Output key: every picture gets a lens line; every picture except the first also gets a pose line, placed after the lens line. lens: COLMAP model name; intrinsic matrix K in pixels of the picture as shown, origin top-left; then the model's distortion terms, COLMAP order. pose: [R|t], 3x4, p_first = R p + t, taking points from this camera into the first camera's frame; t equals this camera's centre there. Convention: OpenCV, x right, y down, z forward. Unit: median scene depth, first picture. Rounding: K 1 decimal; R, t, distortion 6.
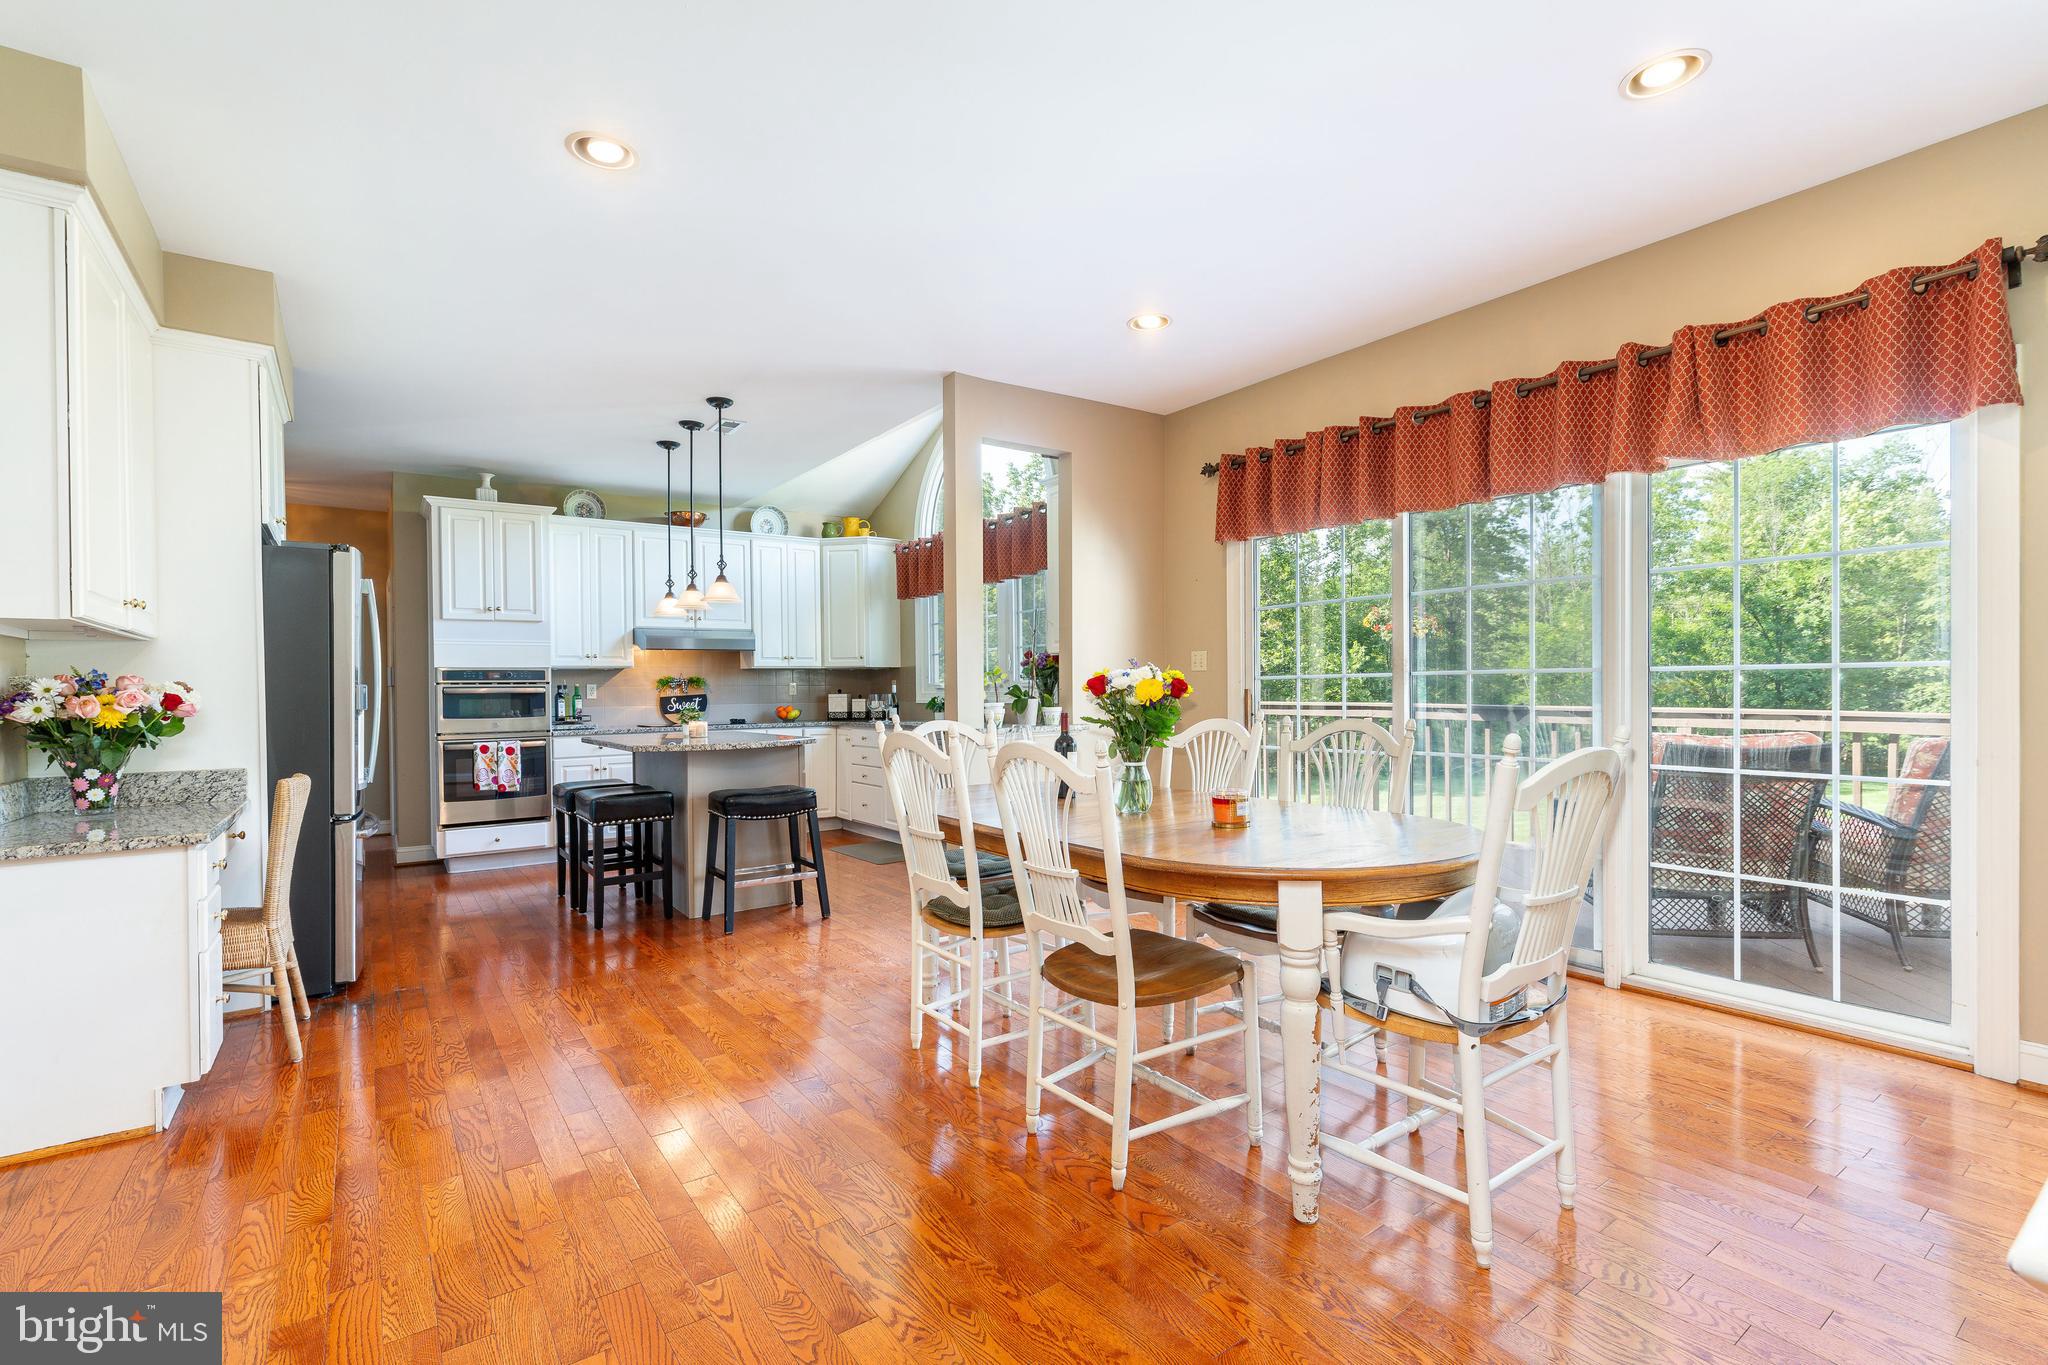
lens RADIAL K [[922.8, 0, 1019.9], [0, 922.8, 700.3], [0, 0, 1]] dist [0.000972, 0.000170]
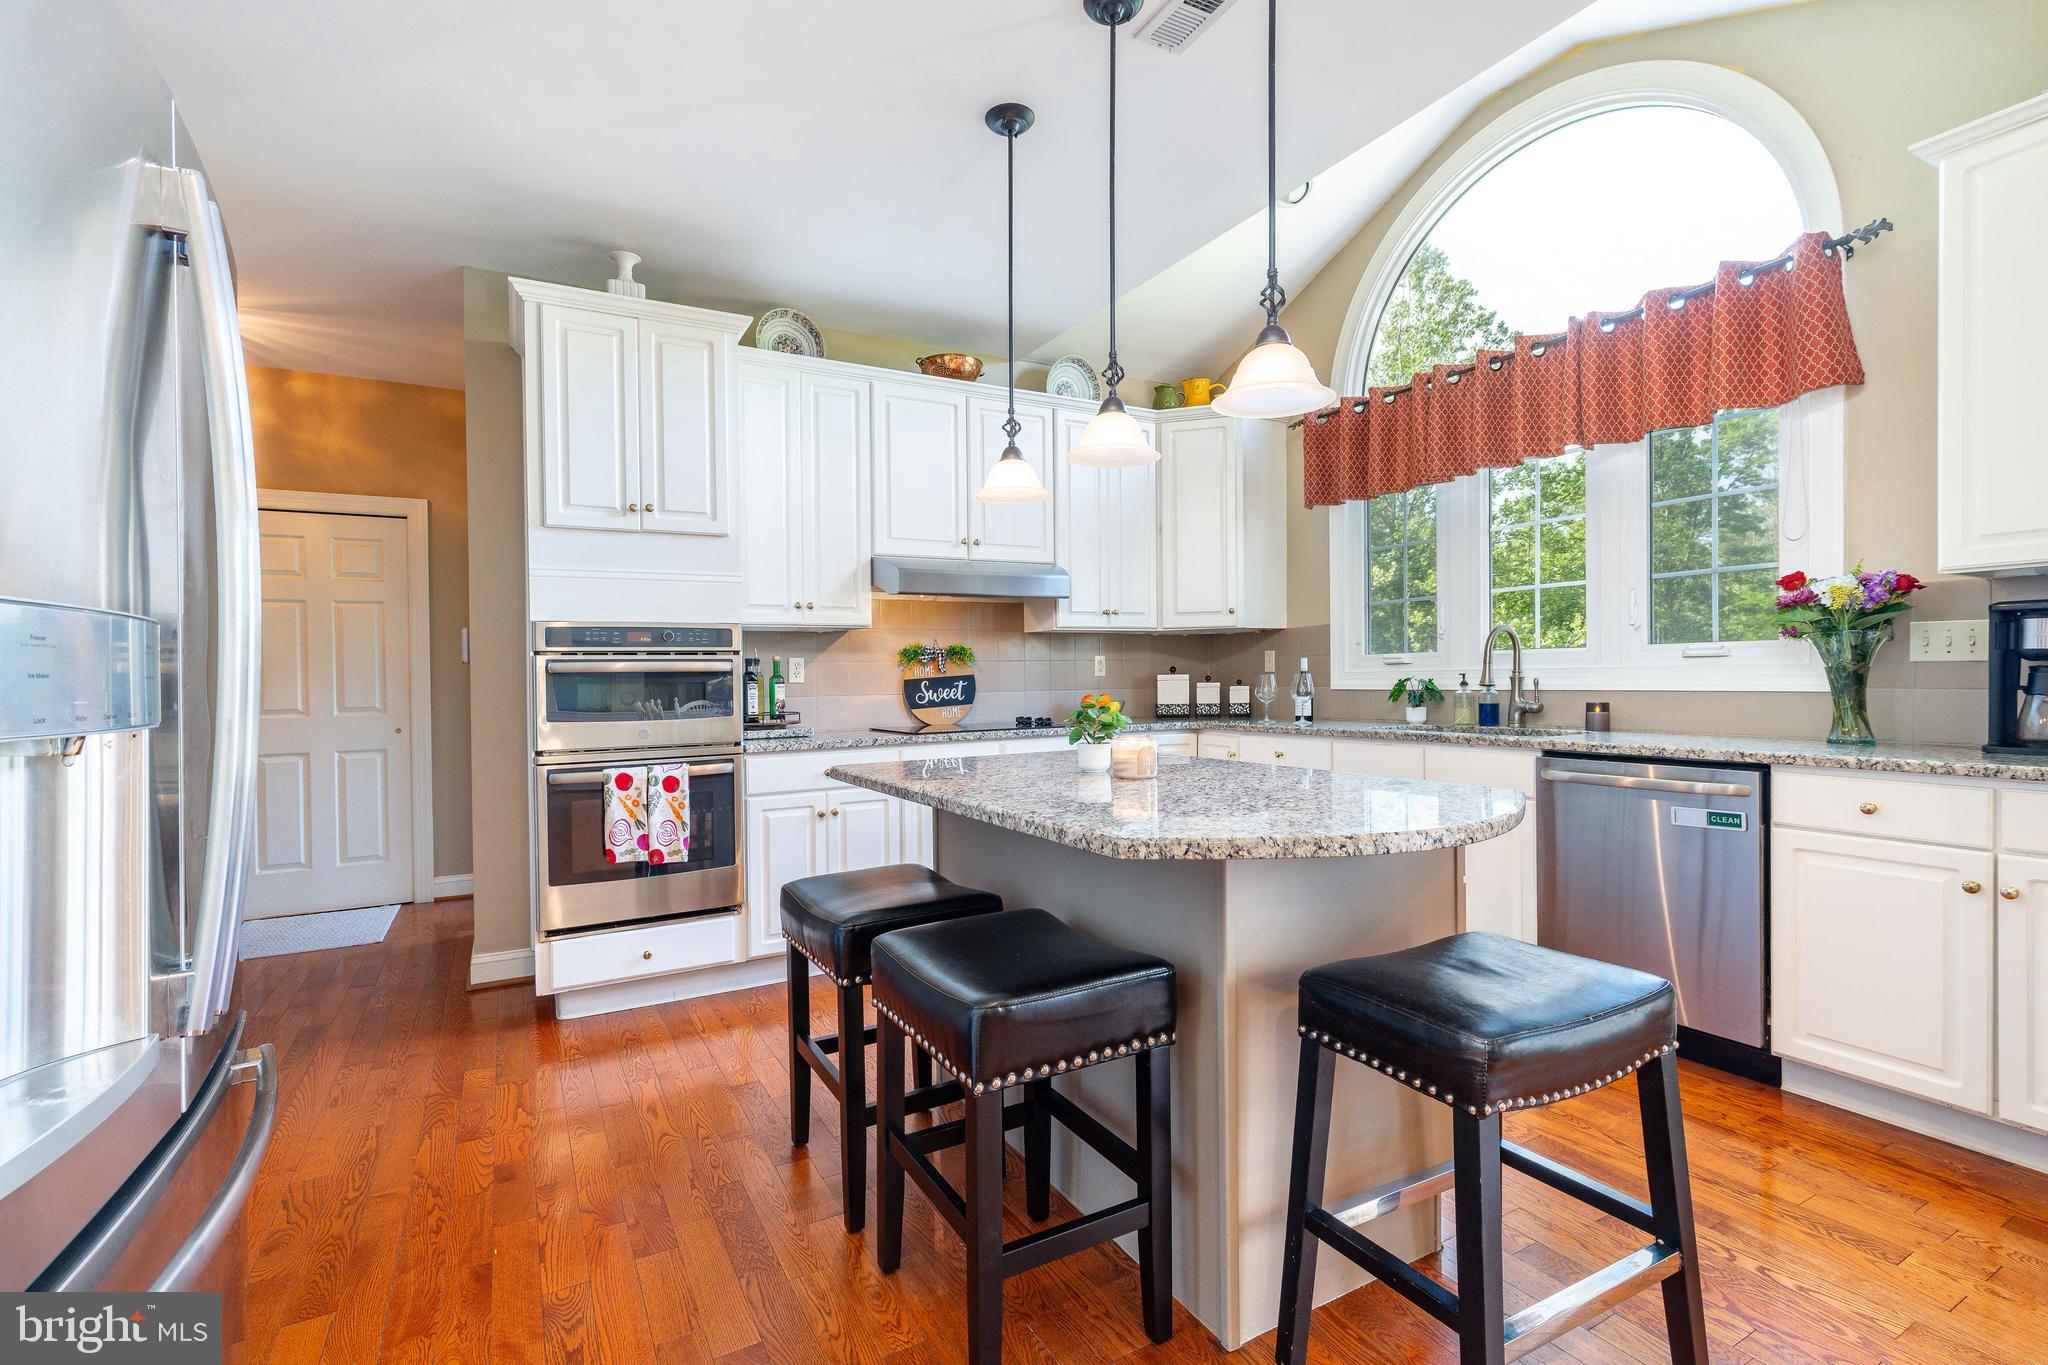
lens RADIAL K [[930.7, 0, 1024.0], [0, 930.7, 682.5], [0, 0, 1]] dist [0.001172, 0.000068]
pose [[0.995039, -0.000038, -0.099483, -0.278345], [0.000026, 1.000000, -0.000118, -0.001753], [0.099483, 0.000115, 0.995039, 0.459583]]
